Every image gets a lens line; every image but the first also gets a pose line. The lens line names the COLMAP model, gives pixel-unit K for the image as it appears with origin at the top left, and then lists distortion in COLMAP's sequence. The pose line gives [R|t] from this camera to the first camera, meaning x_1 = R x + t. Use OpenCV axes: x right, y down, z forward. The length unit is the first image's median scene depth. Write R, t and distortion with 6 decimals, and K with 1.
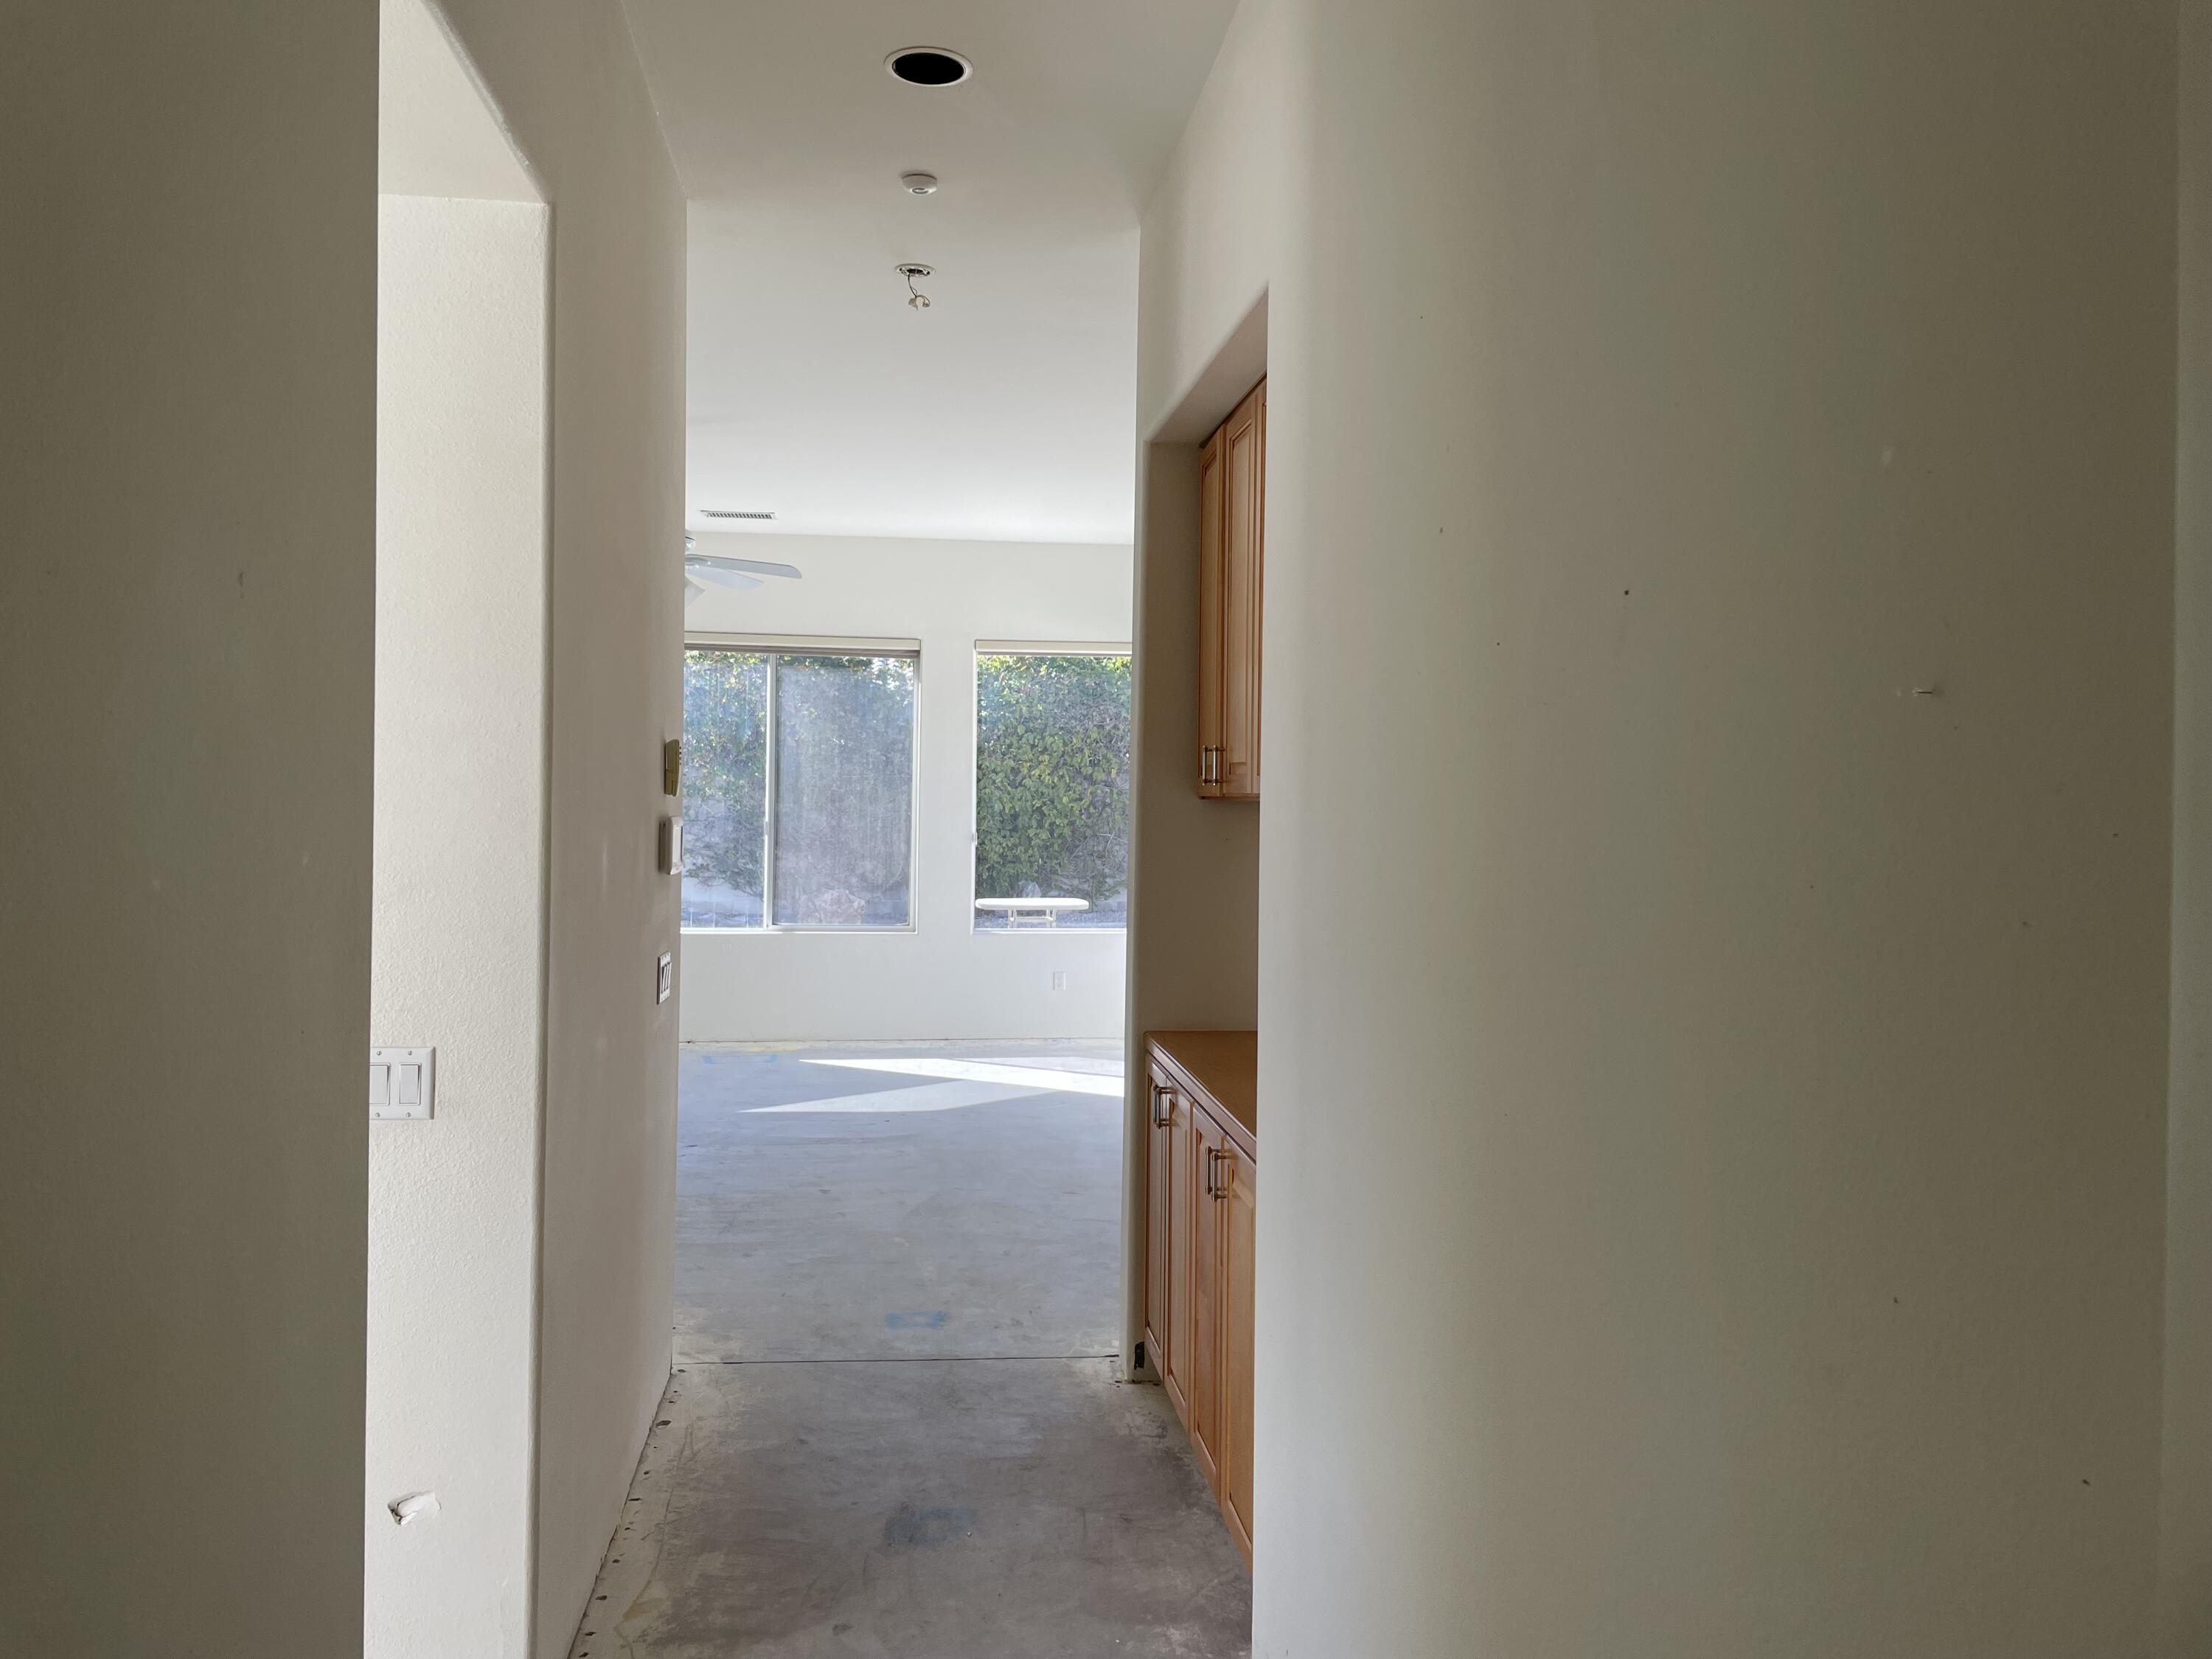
lens RADIAL K [[1658.6, 0, 1101.7], [0, 1658.6, 818.5], [0, 0, 1]] dist [0.077182, -0.098231]
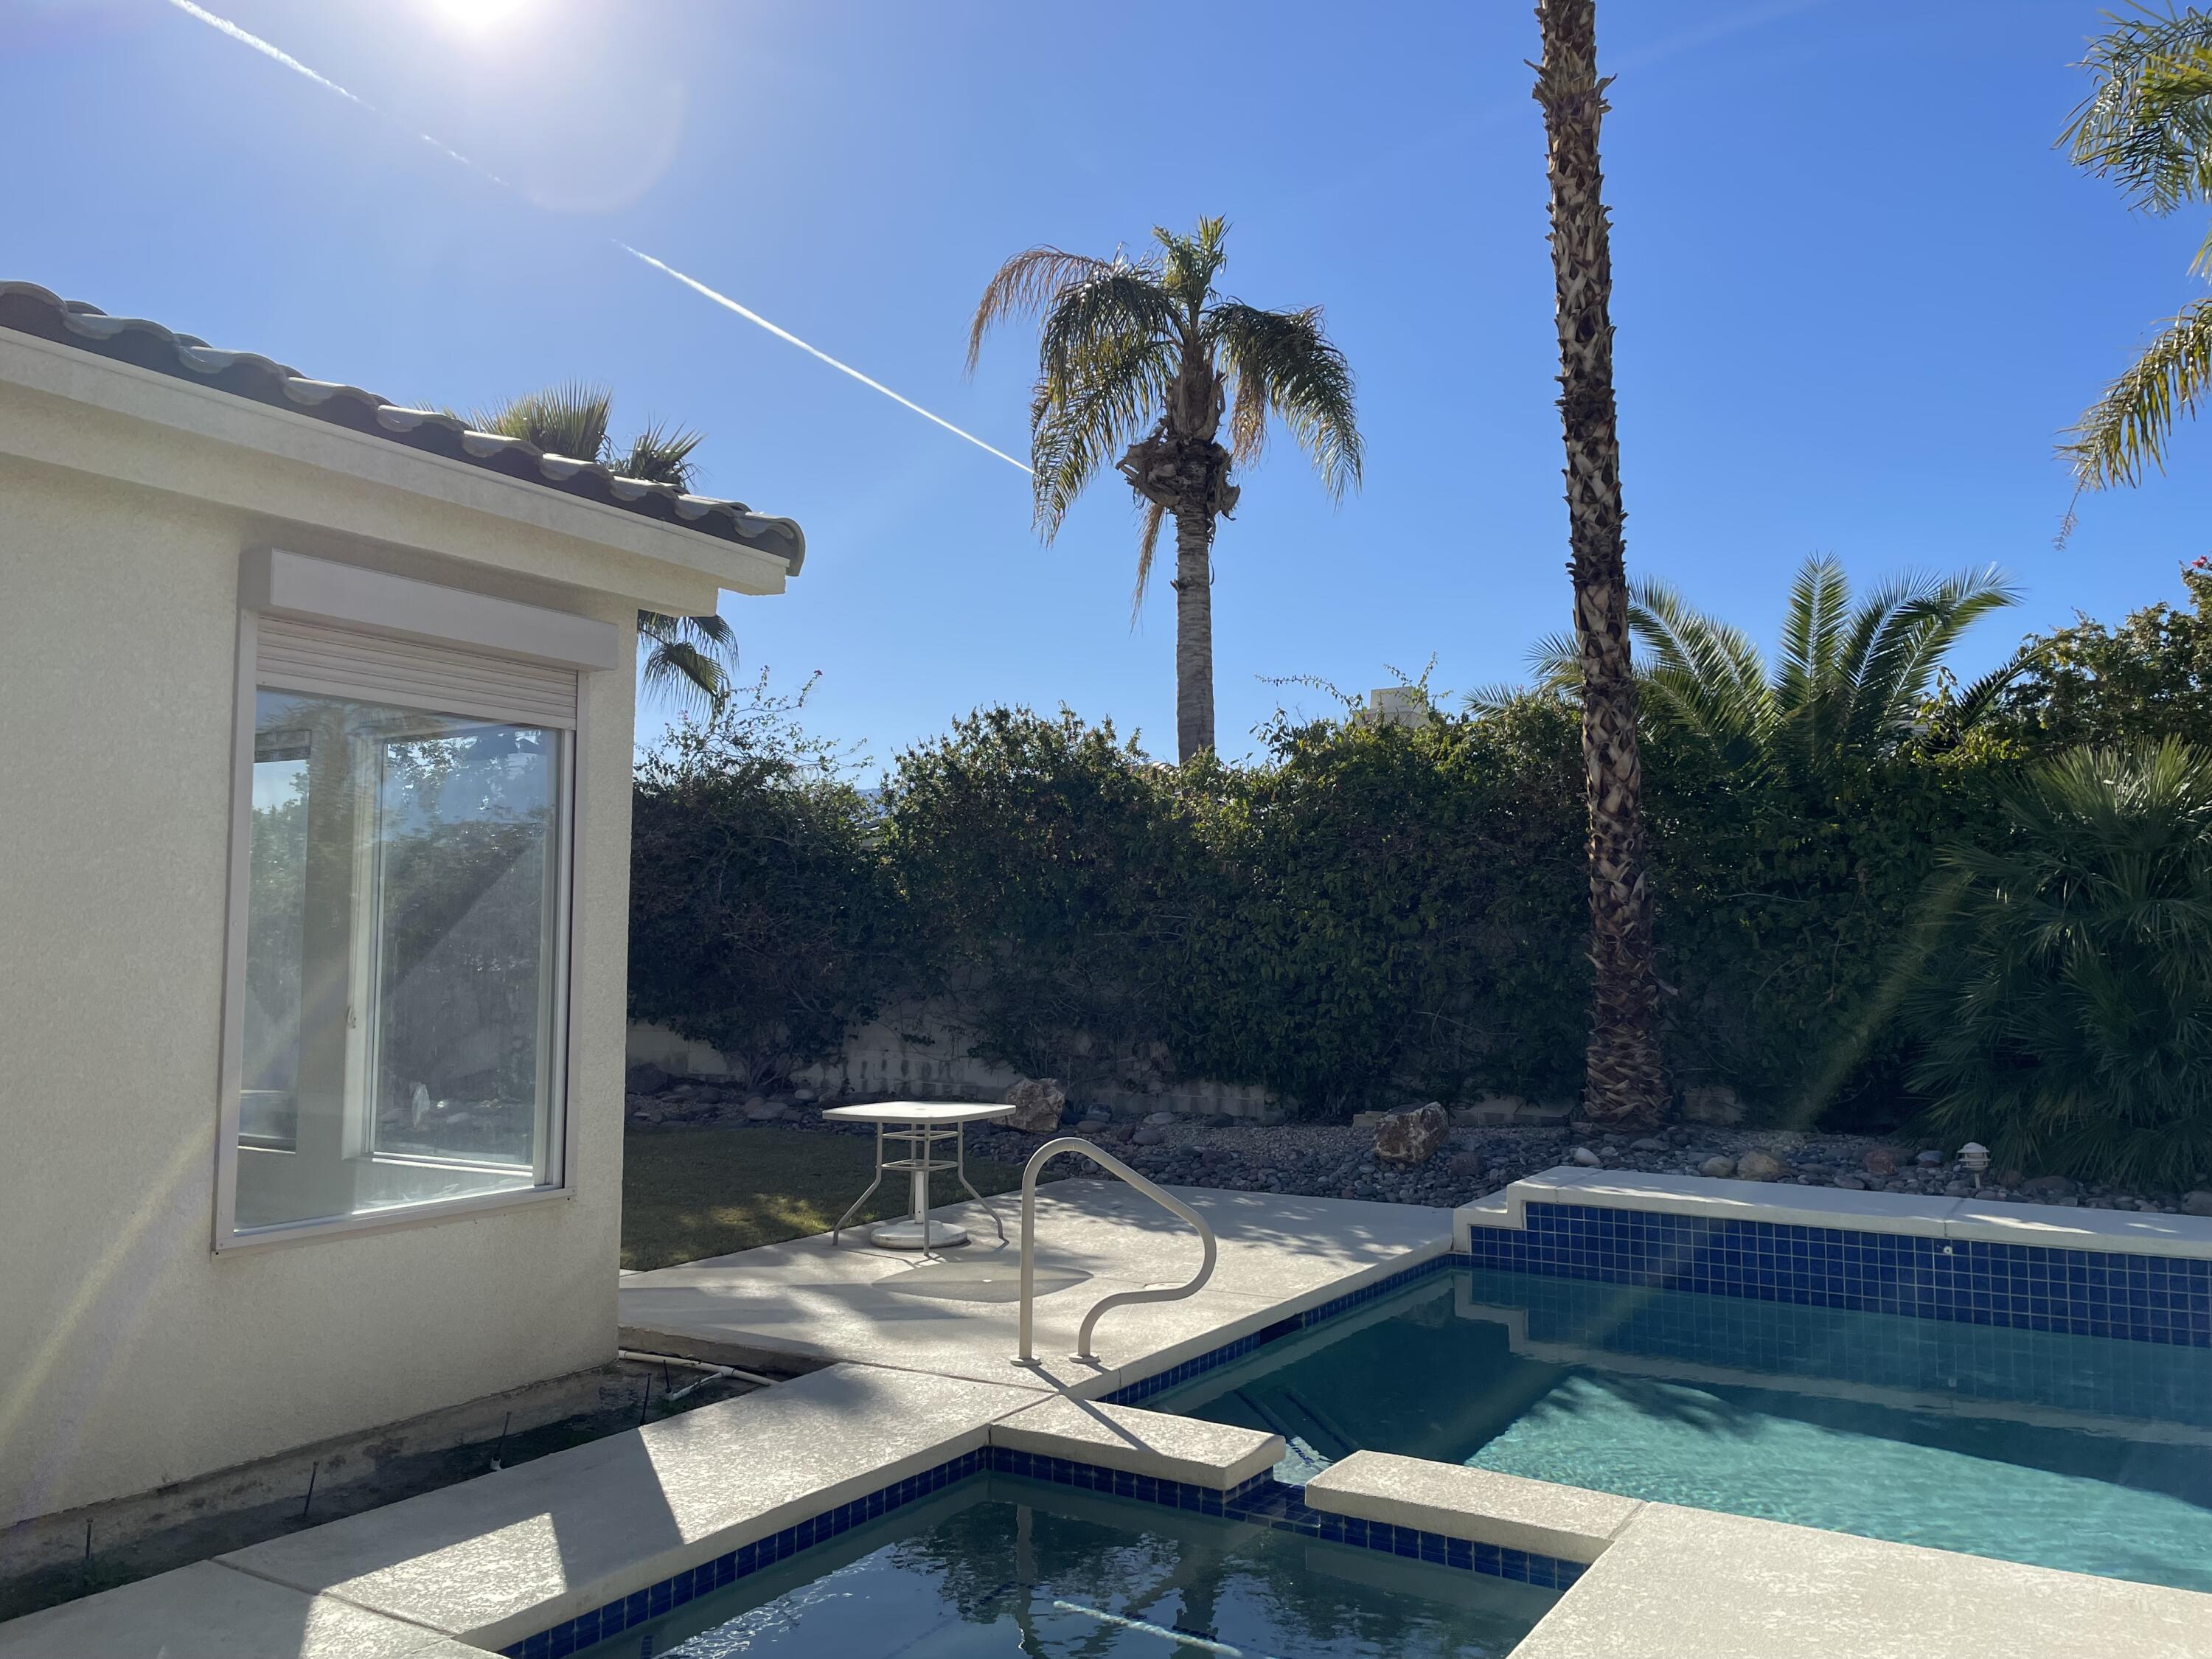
lens RADIAL K [[1658.6, 0, 1104.5], [0, 1658.6, 830.6], [0, 0, 1]] dist [0.077182, -0.098231]
pose [[0.774004, -0.054697, -0.630814, 0.346841], [-0.006570, 0.995514, -0.094381, 0.000458], [0.633147, 0.077196, 0.770172, 0.385704]]
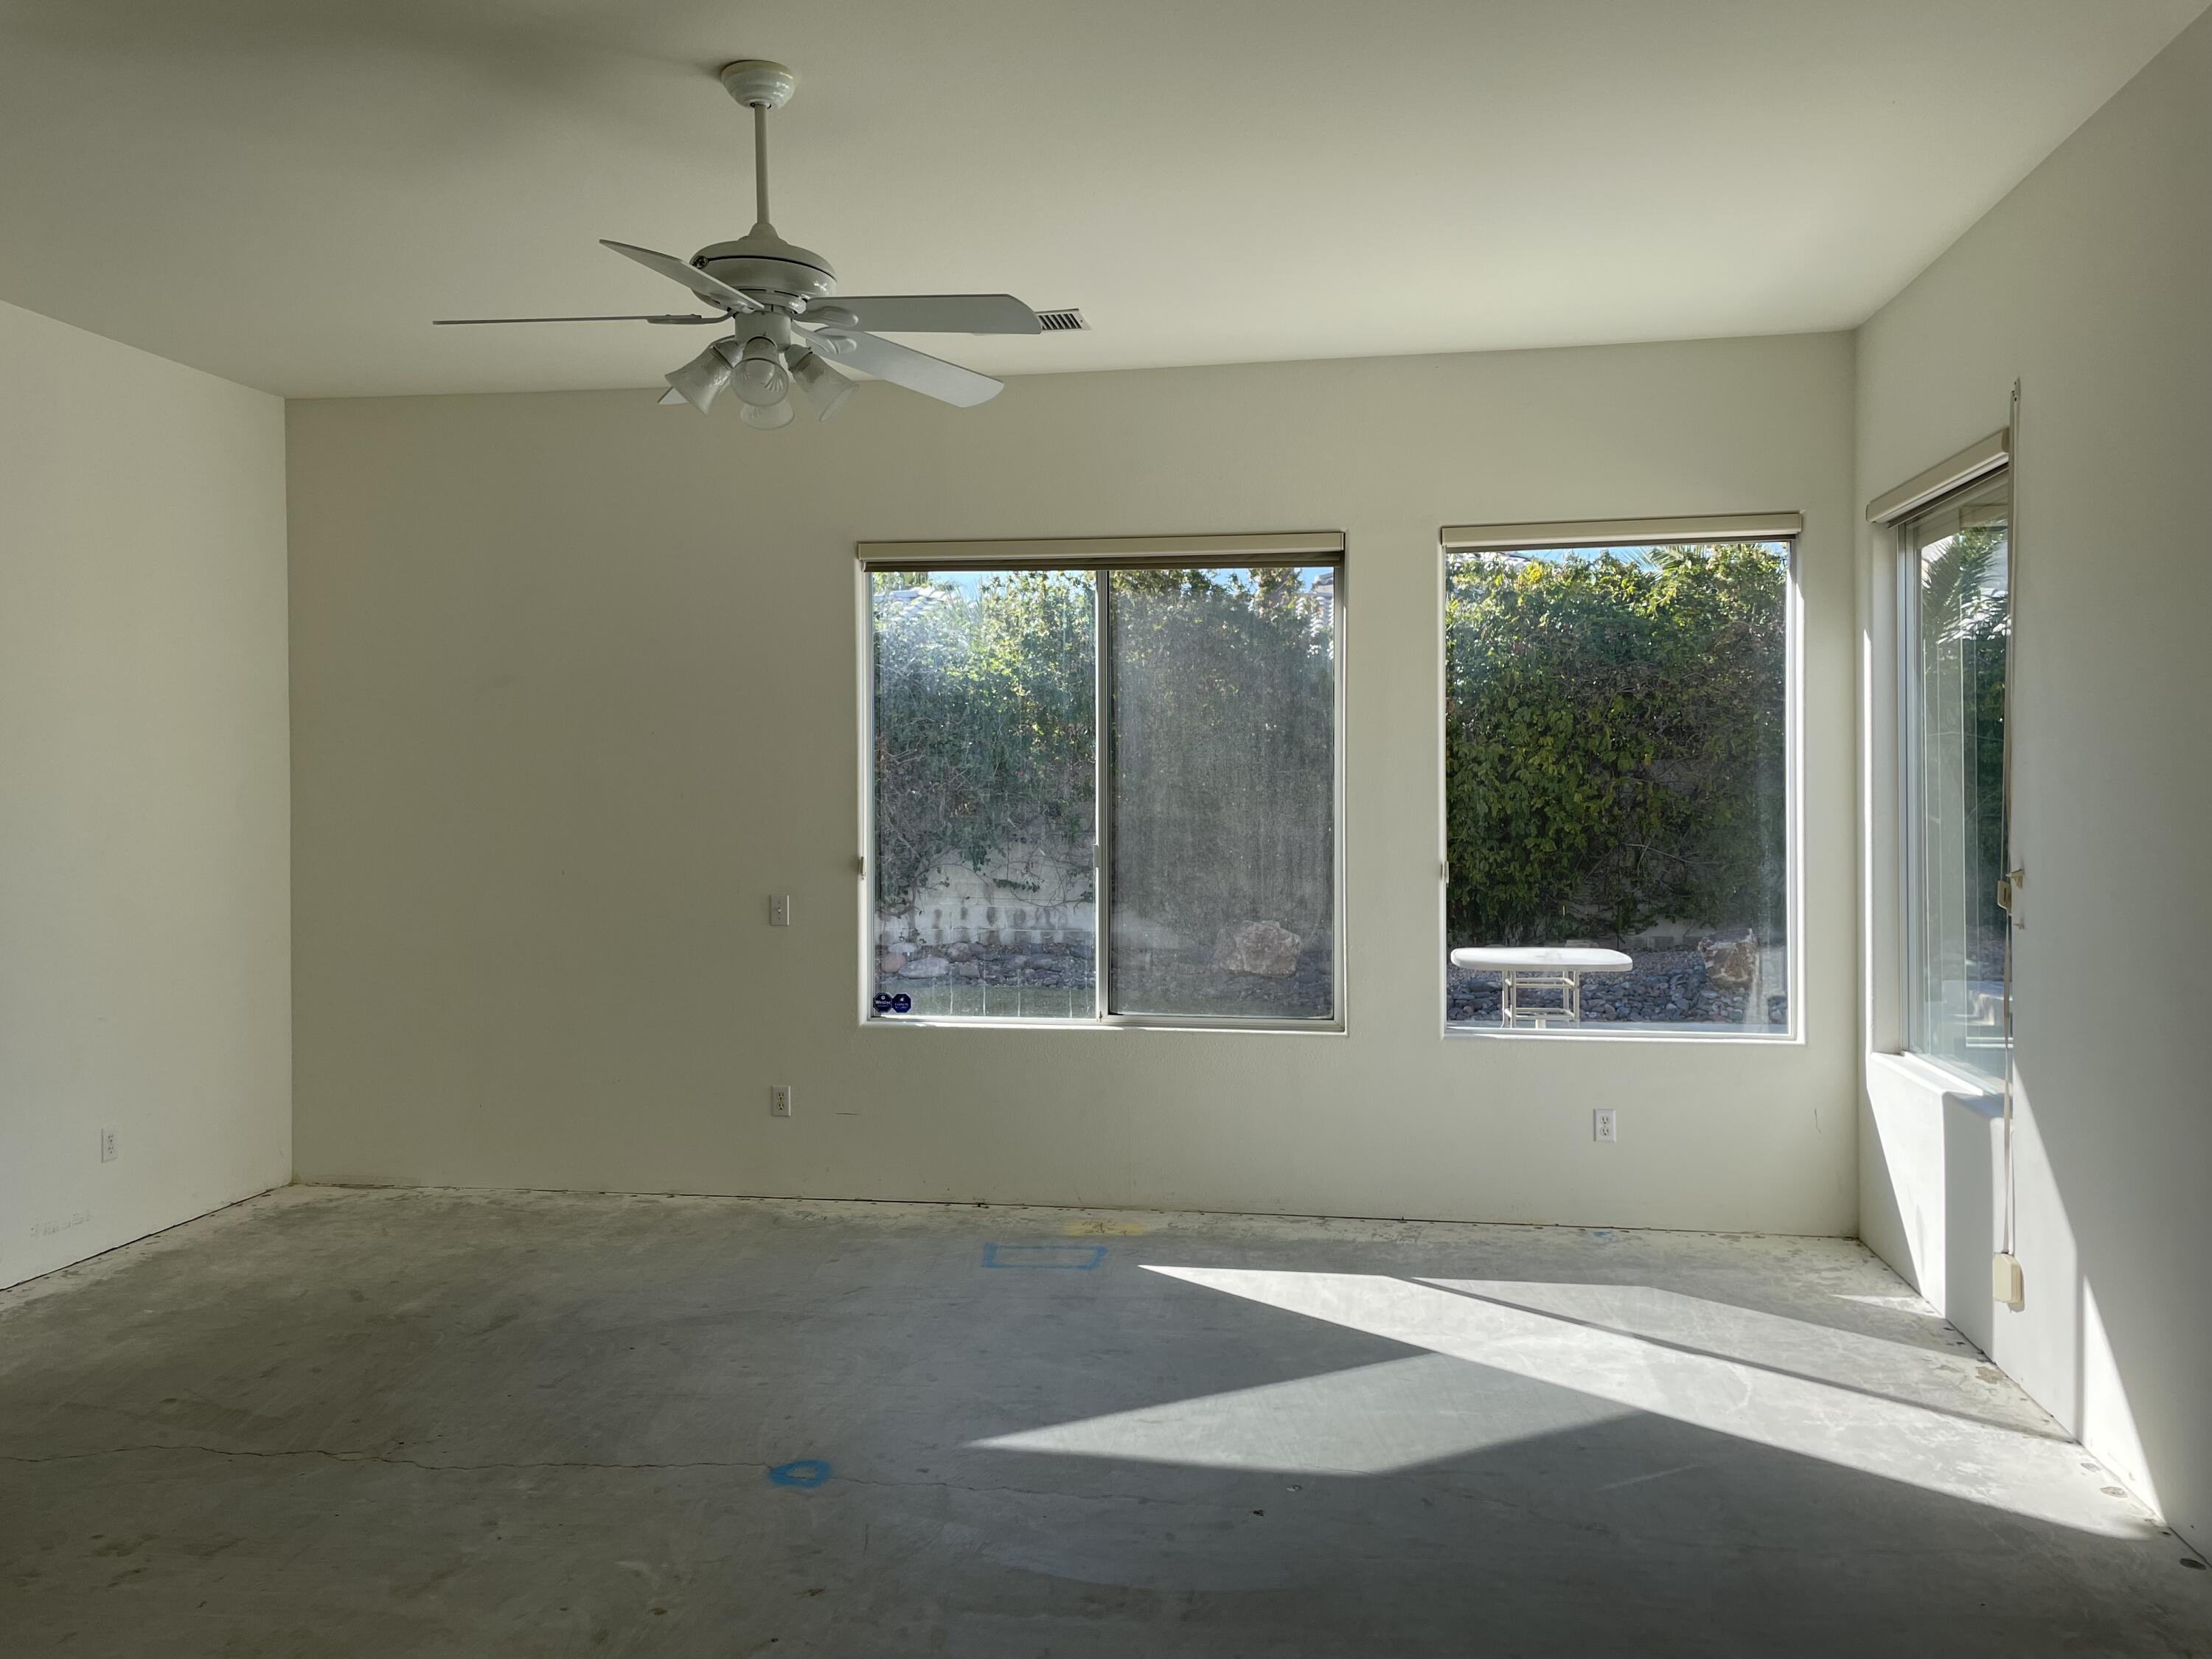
lens RADIAL K [[1658.6, 0, 1059.2], [0, 1658.6, 783.1], [0, 0, 1]] dist [0.077182, -0.098231]
pose [[0.952551, -0.016821, -0.303914, -0.016004], [0.011086, 0.999727, -0.020586, -0.005091], [0.304177, 0.016240, 0.952477, 0.235267]]
